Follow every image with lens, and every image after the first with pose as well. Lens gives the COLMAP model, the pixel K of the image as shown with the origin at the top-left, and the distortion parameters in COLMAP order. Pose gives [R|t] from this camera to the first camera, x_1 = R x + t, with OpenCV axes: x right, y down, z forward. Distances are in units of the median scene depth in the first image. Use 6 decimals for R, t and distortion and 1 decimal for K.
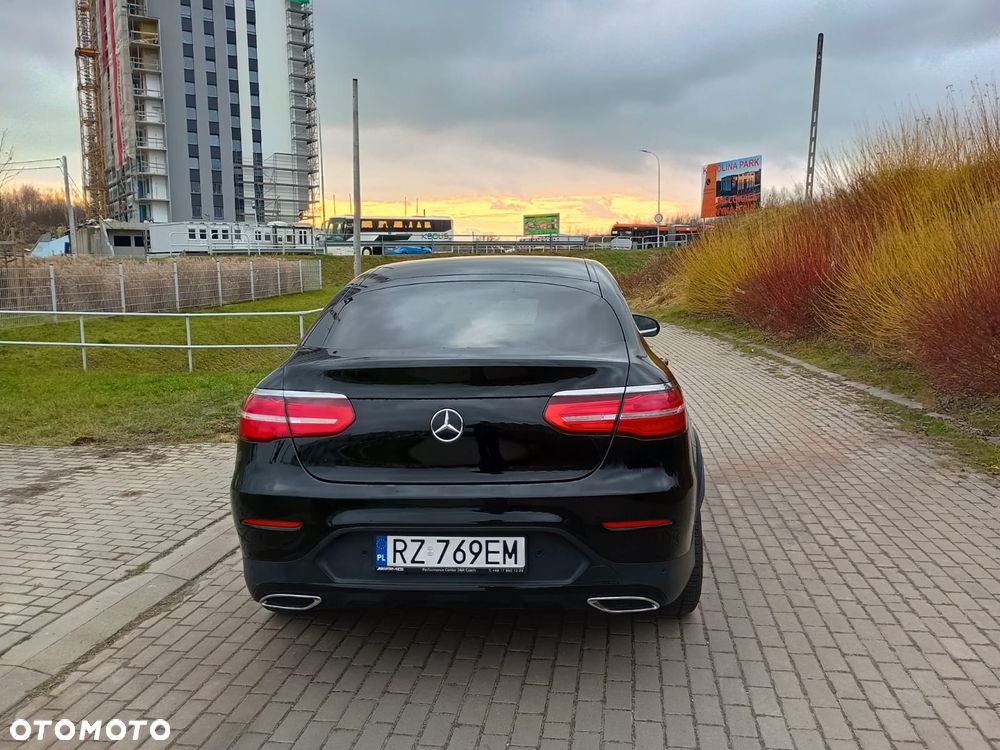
lens RADIAL K [[825.0, 0, 496.8], [0, 825.0, 363.9], [0, 0, 1]] dist [0.075296, -0.090458]
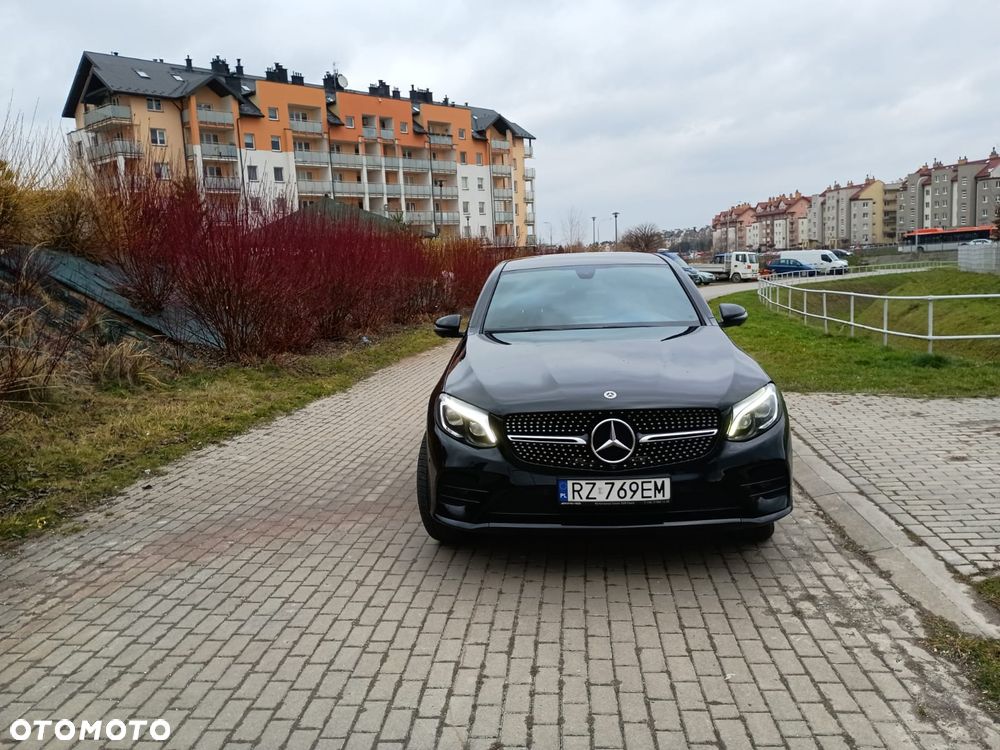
lens RADIAL K [[825.9, 0, 487.9], [0, 825.9, 360.7], [0, 0, 1]] dist [0.065447, -0.076211]
pose [[-0.997893, 0.064745, -0.004137, 0.053253], [0.062213, 0.973059, 0.222006, -0.089946], [0.018399, 0.221281, -0.975037, 0.791281]]
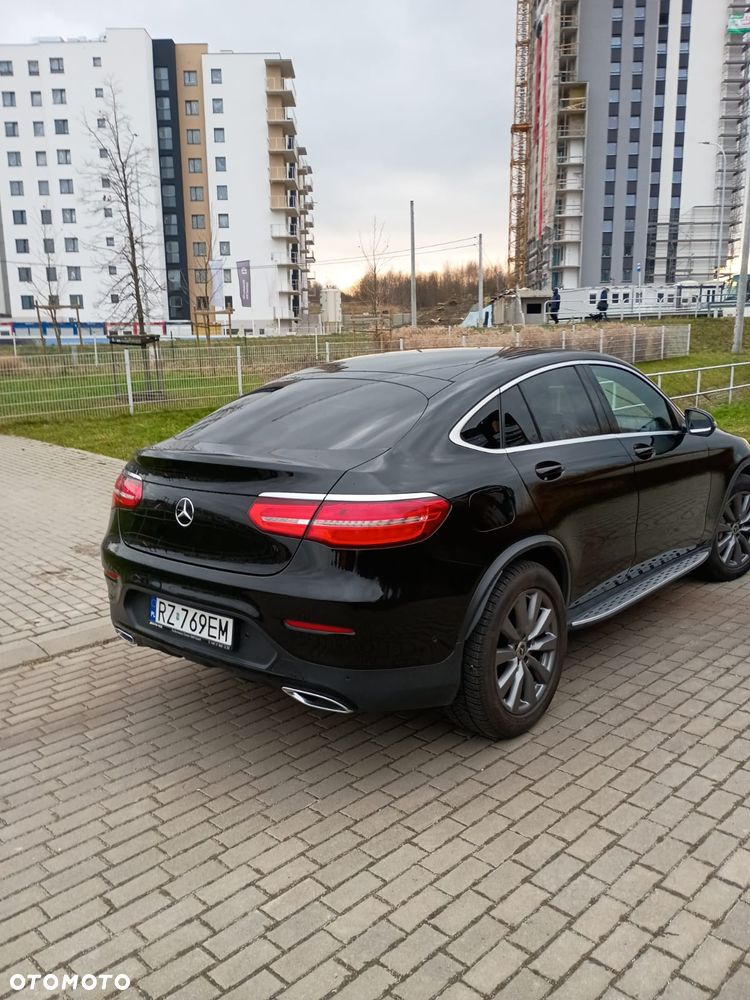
lens RADIAL K [[828.1, 0, 375.0], [0, 828.1, 500.0], [0, 0, 1]] dist [0.063189, -0.068923]
pose [[0.814040, 0.103807, -0.571457, 0.160663], [-0.054926, 0.993248, 0.102184, -0.014513], [0.578206, -0.051794, 0.814245, 0.042647]]
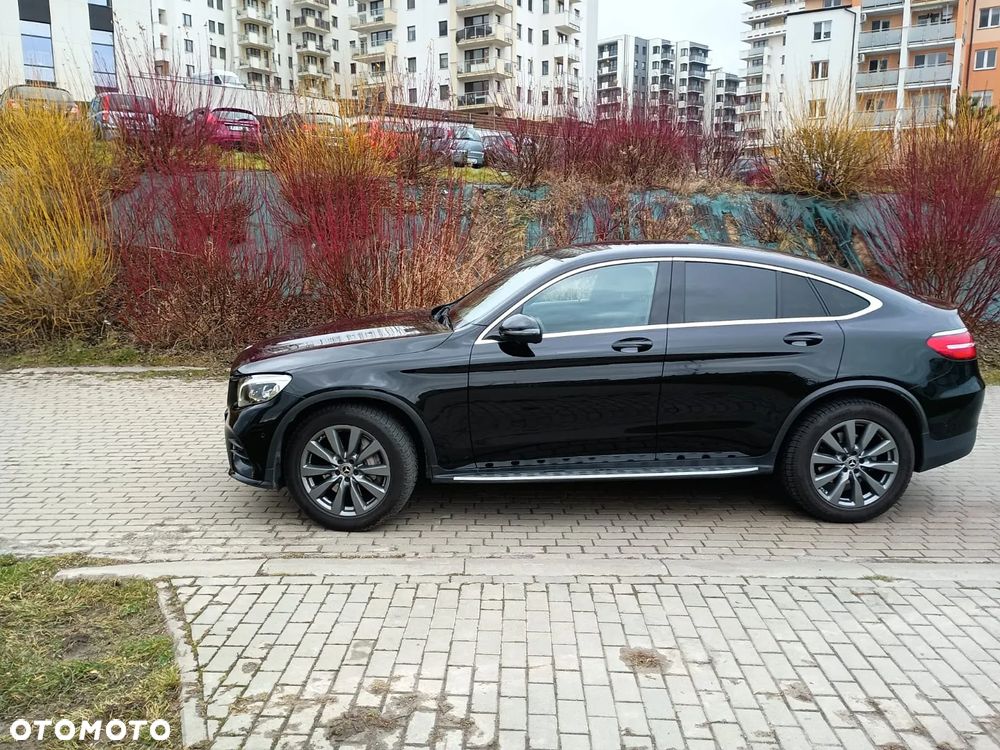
lens RADIAL K [[825.9, 0, 487.9], [0, 825.9, 360.7], [0, 0, 1]] dist [0.065447, -0.076211]
pose [[-0.153703, -0.146418, 0.977209, -0.380413], [0.104790, 0.980968, 0.163463, -0.059073], [-0.982545, 0.127527, -0.135434, 0.466867]]
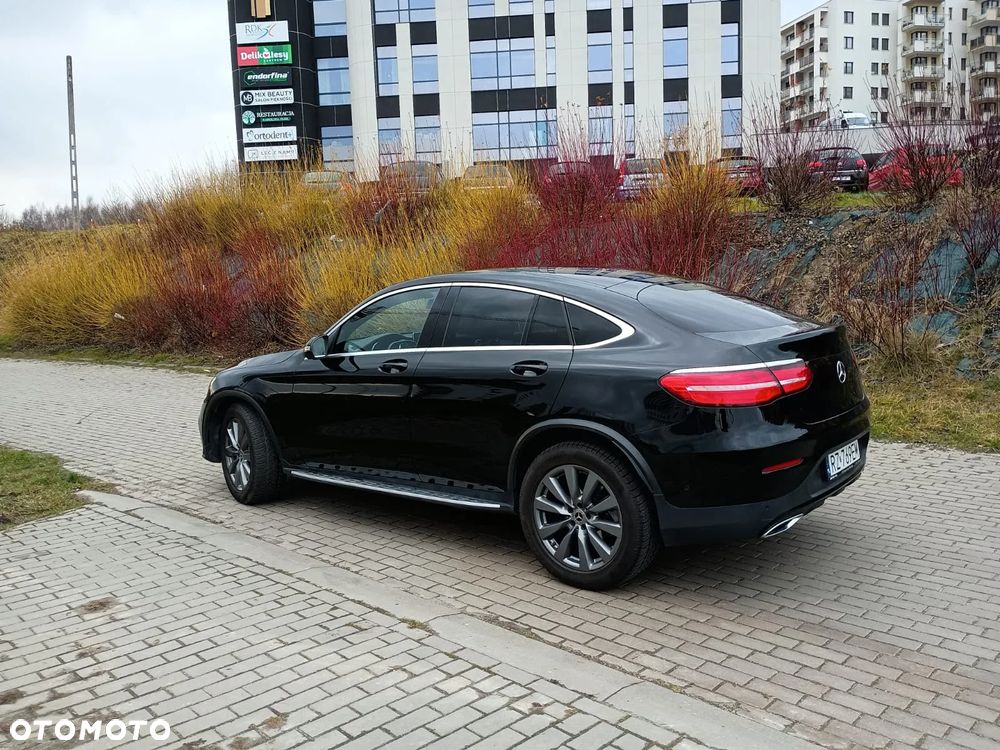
lens RADIAL K [[821.6, 0, 497.4], [0, 821.6, 357.5], [0, 0, 1]] dist [0.077337, -0.084308]
pose [[0.569979, -0.079770, 0.817778, -0.322256], [0.114558, 0.993270, 0.017043, -0.009174], [-0.813634, 0.083969, 0.575282, 0.127482]]
